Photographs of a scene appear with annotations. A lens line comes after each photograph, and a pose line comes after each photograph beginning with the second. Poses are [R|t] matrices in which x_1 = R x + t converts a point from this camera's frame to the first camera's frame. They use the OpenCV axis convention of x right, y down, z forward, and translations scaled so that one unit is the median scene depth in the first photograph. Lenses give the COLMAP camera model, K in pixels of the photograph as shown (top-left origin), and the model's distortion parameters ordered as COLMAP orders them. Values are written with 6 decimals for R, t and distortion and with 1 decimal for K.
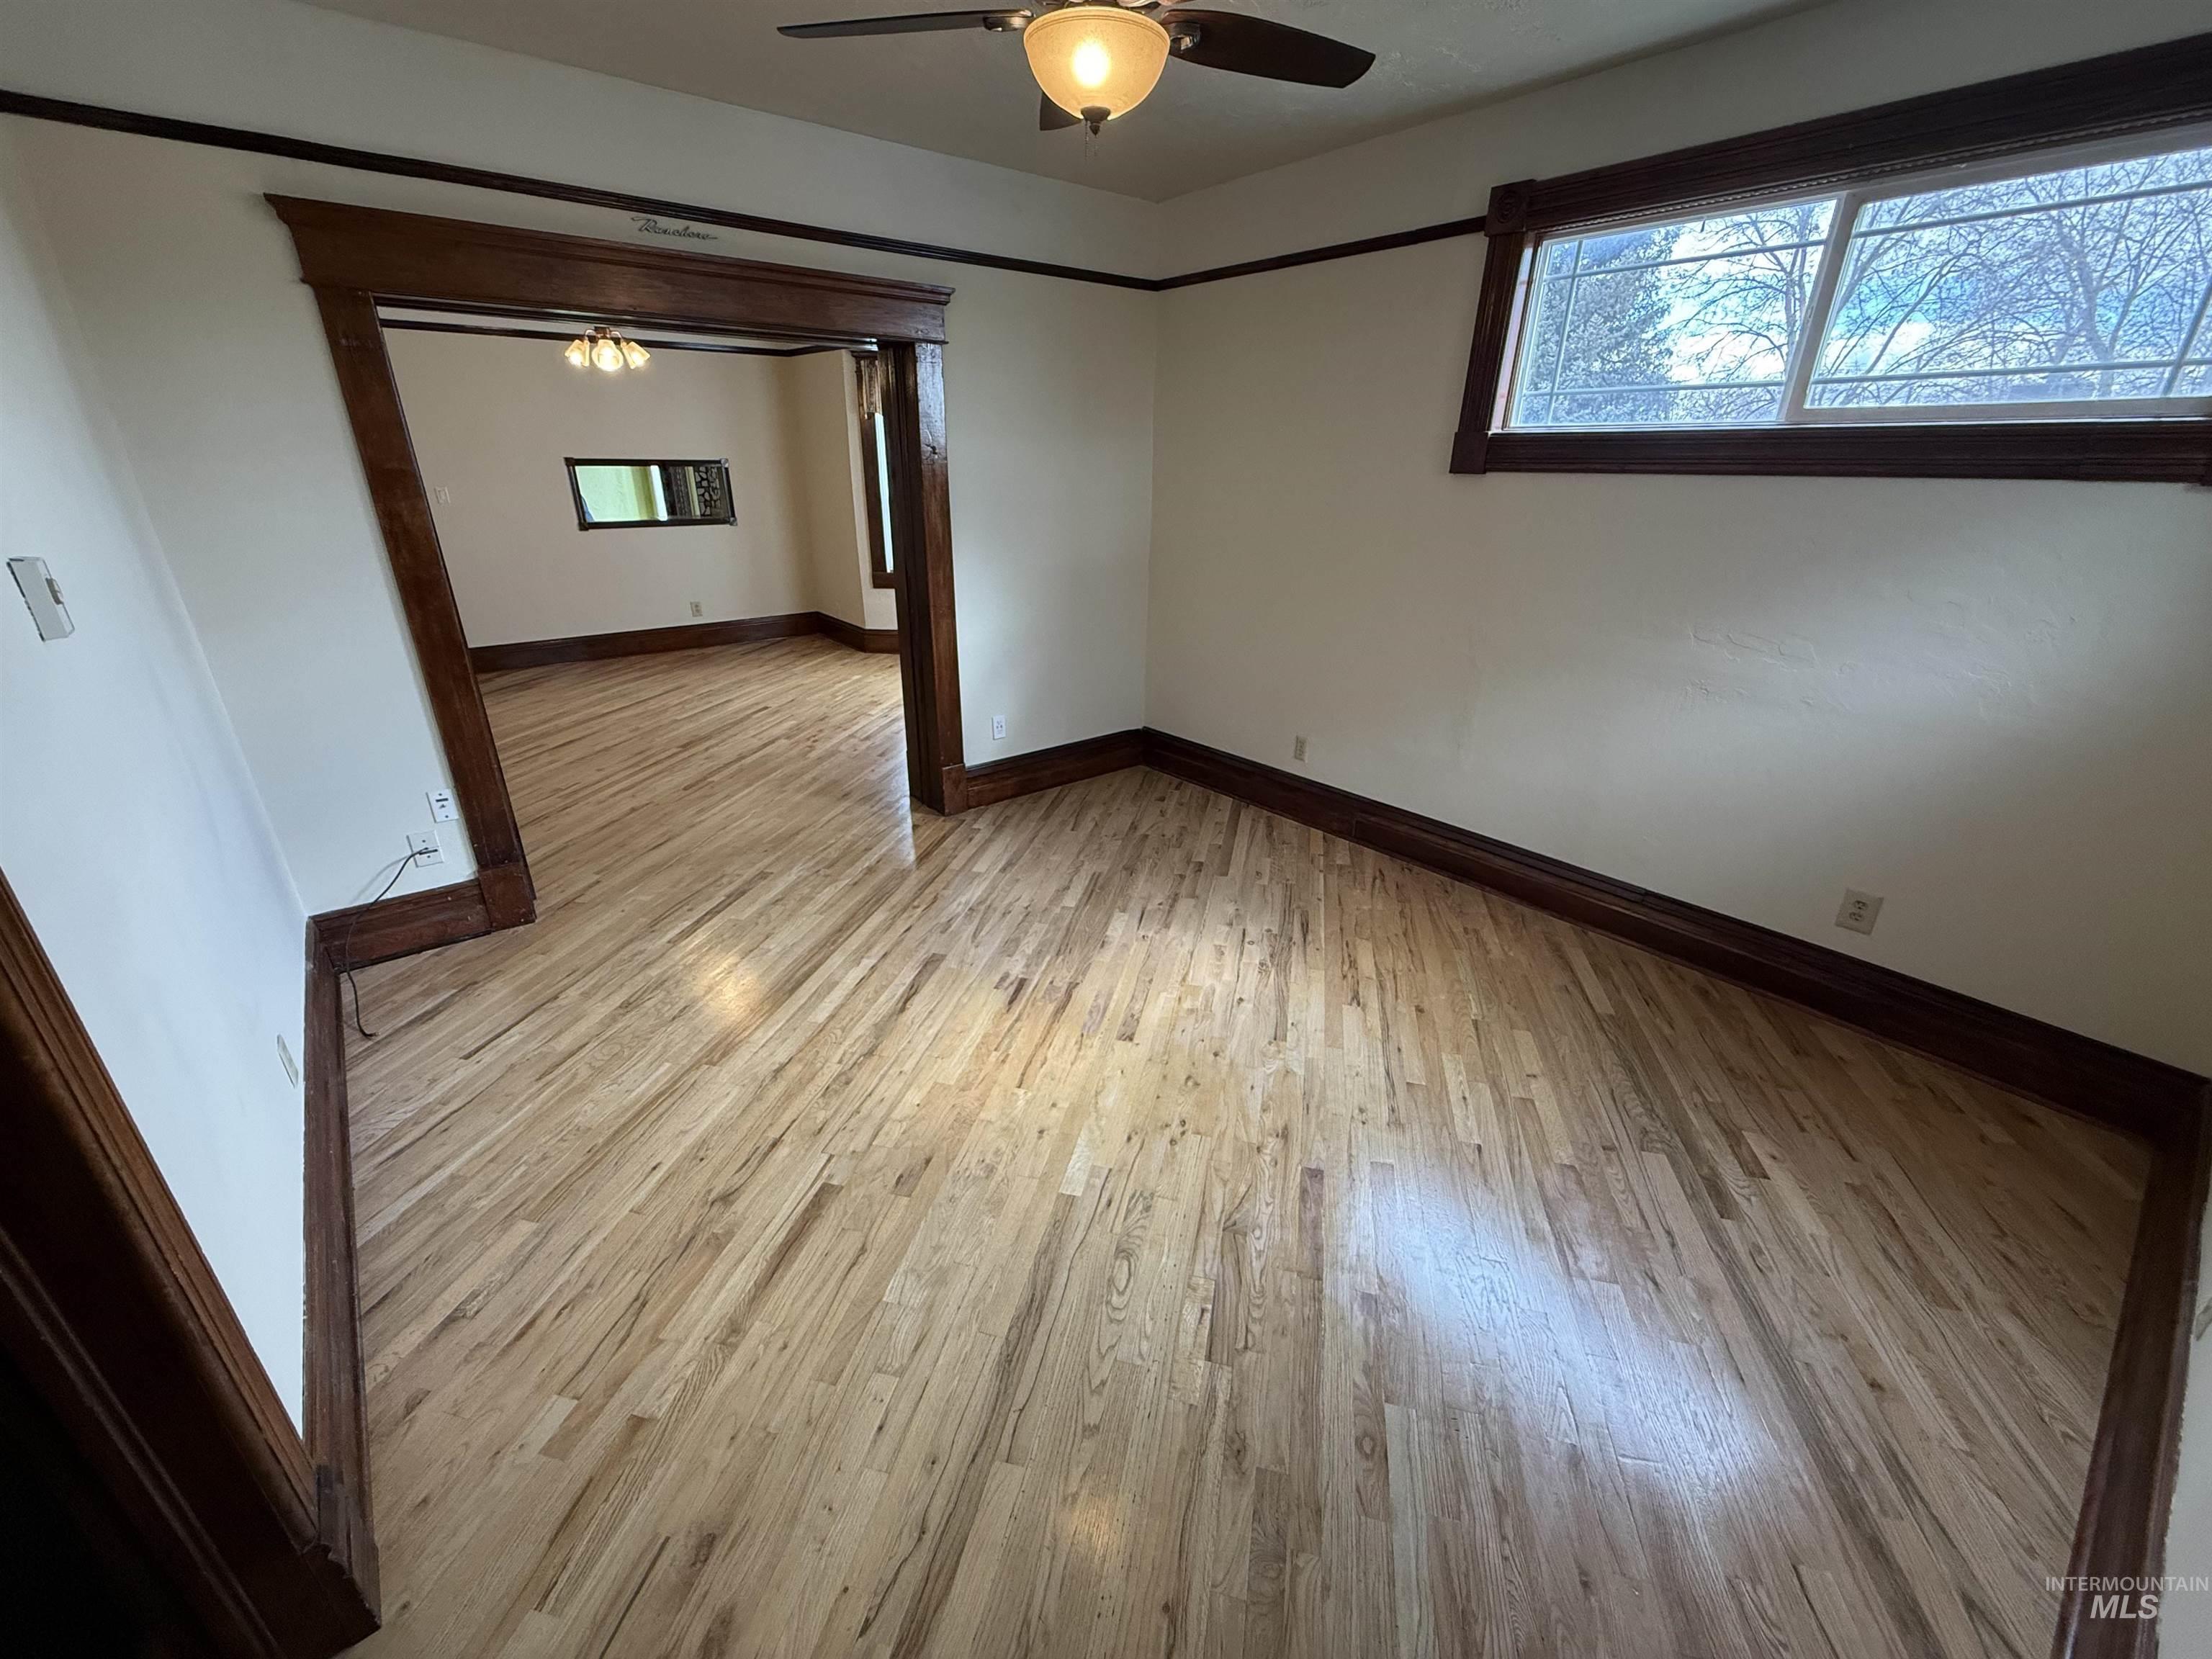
lens RADIAL K [[887.8, 0, 1106.0], [0, 887.8, 829.5], [0, 0, 1]] dist [0.001490, 0.000047]
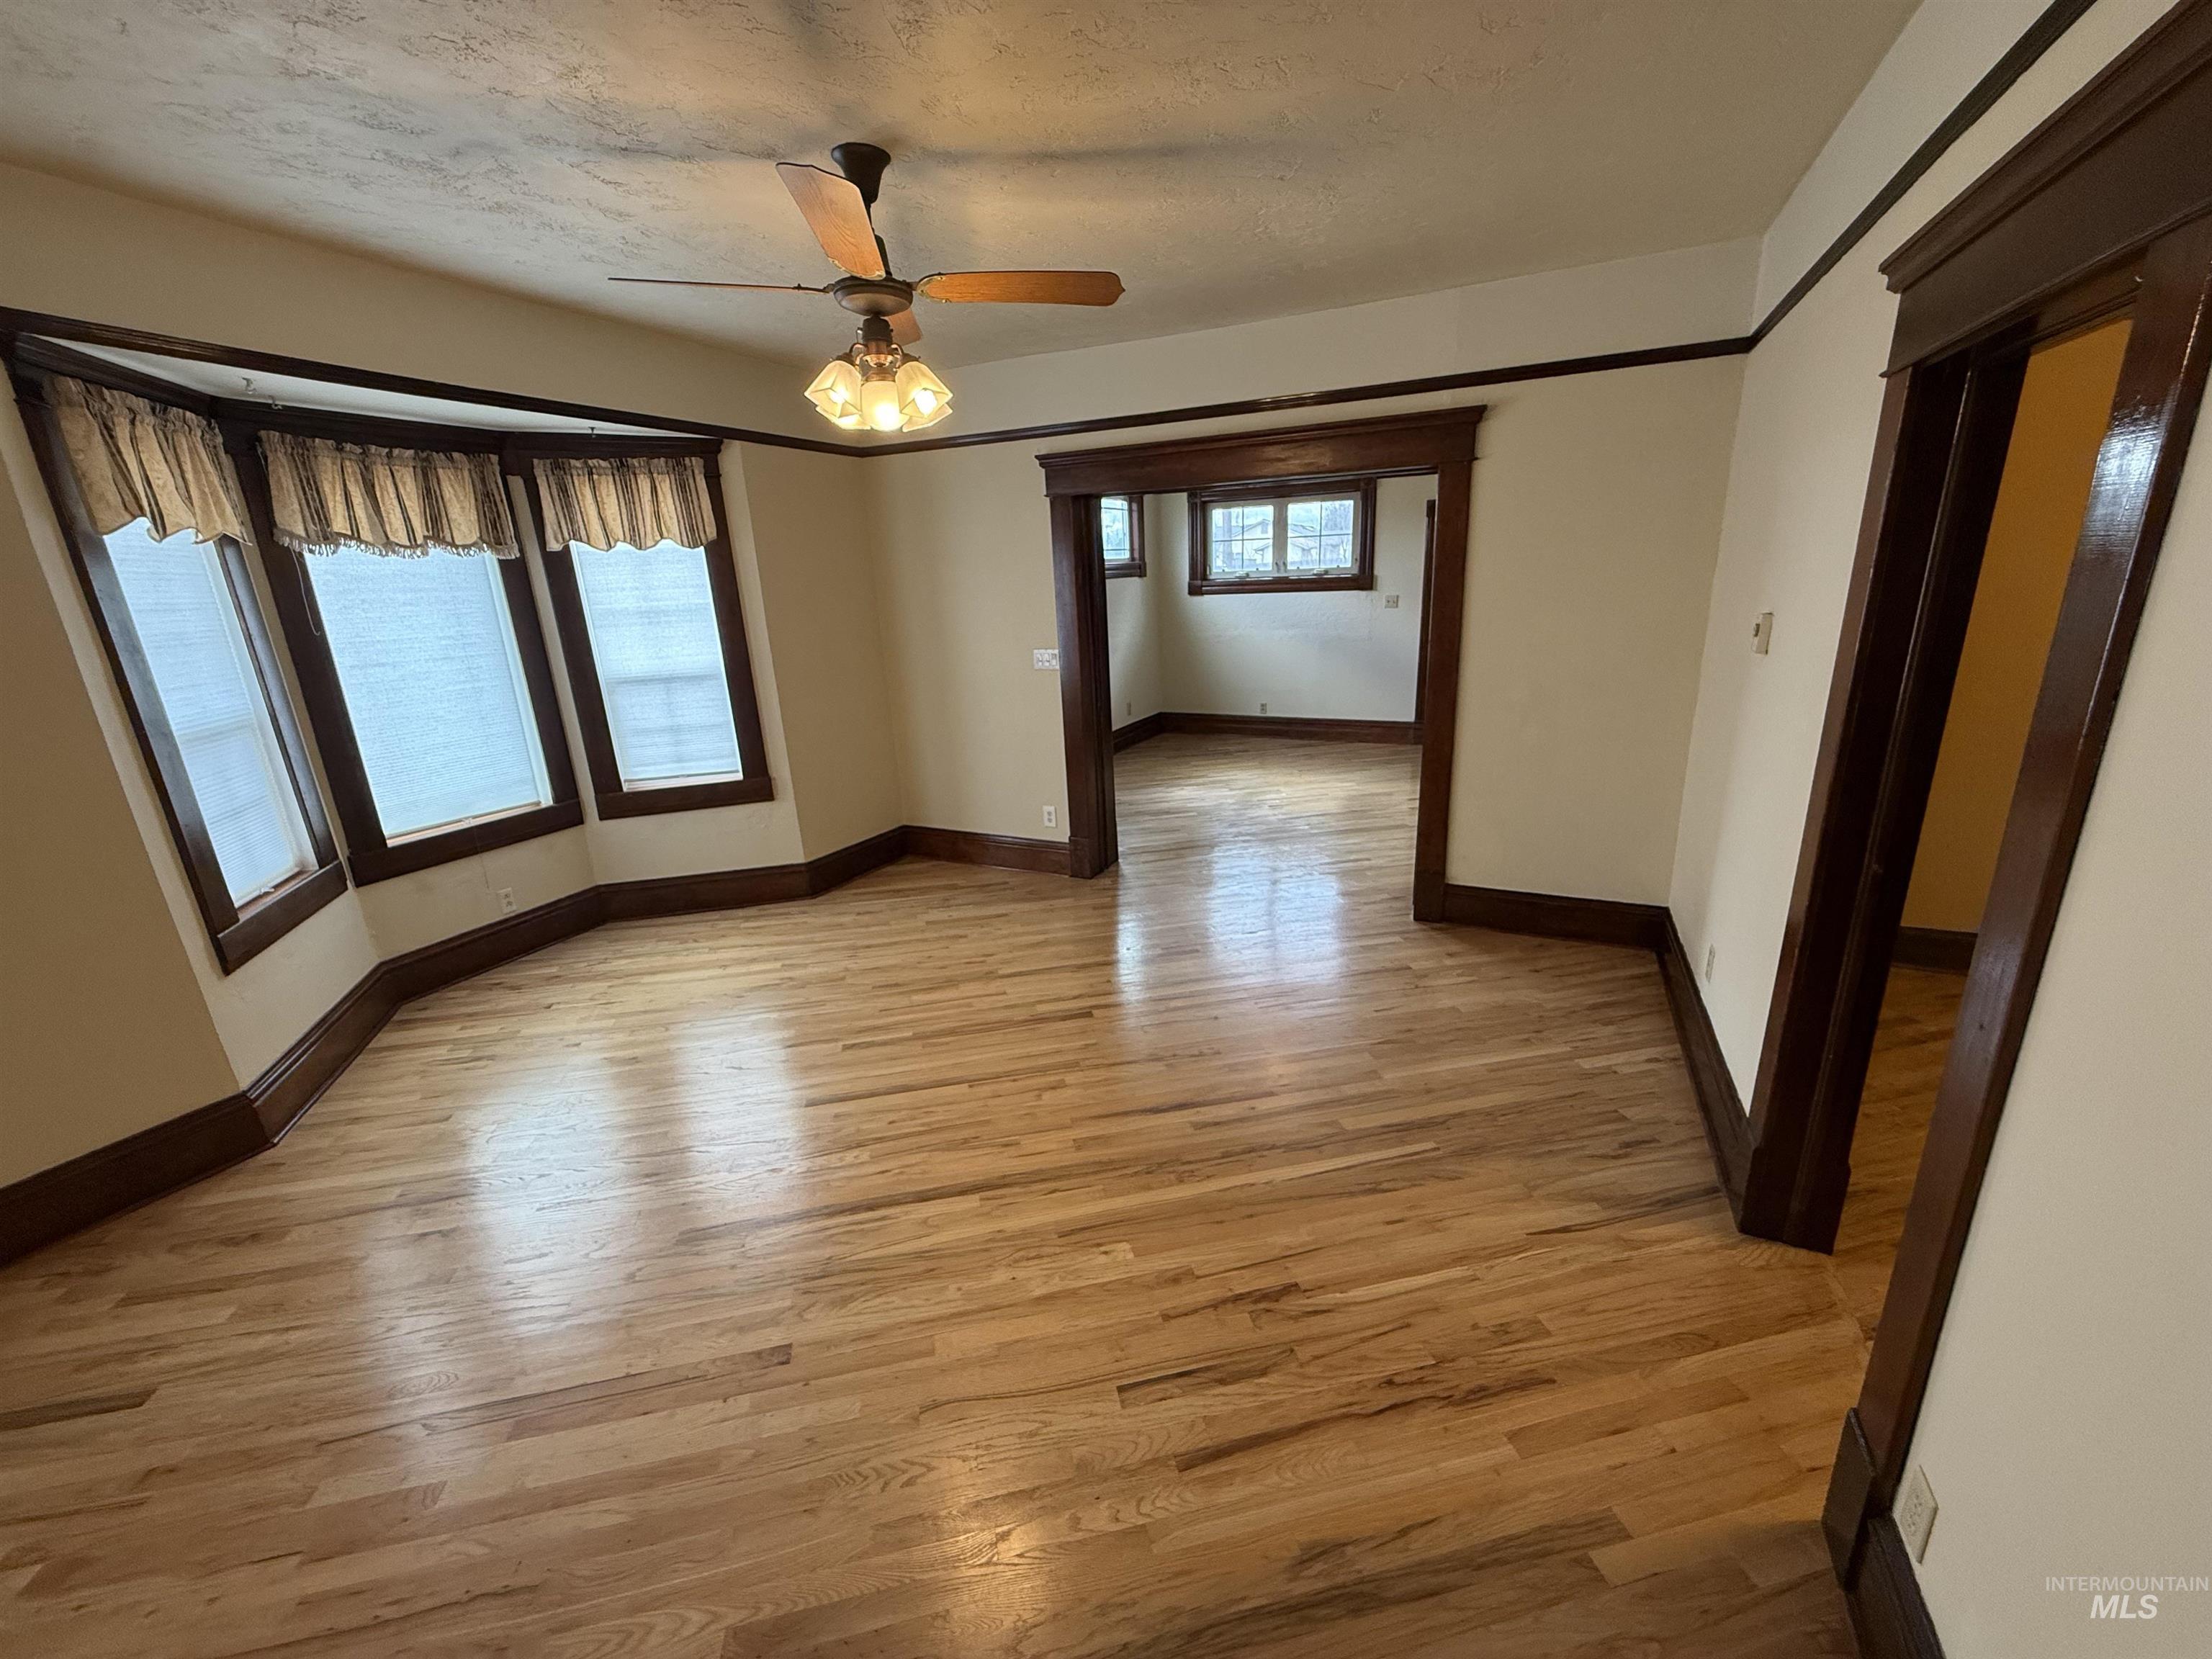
lens RADIAL K [[877.3, 0, 1100.0], [0, 877.3, 830.7], [0, 0, 1]] dist [-0.000423, -0.000271]
pose [[-0.421271, -0.250543, 0.871641, -1.632789], [0.386563, 0.819808, 0.422473, -0.764720], [-0.820426, 0.514920, -0.248511, 1.741949]]
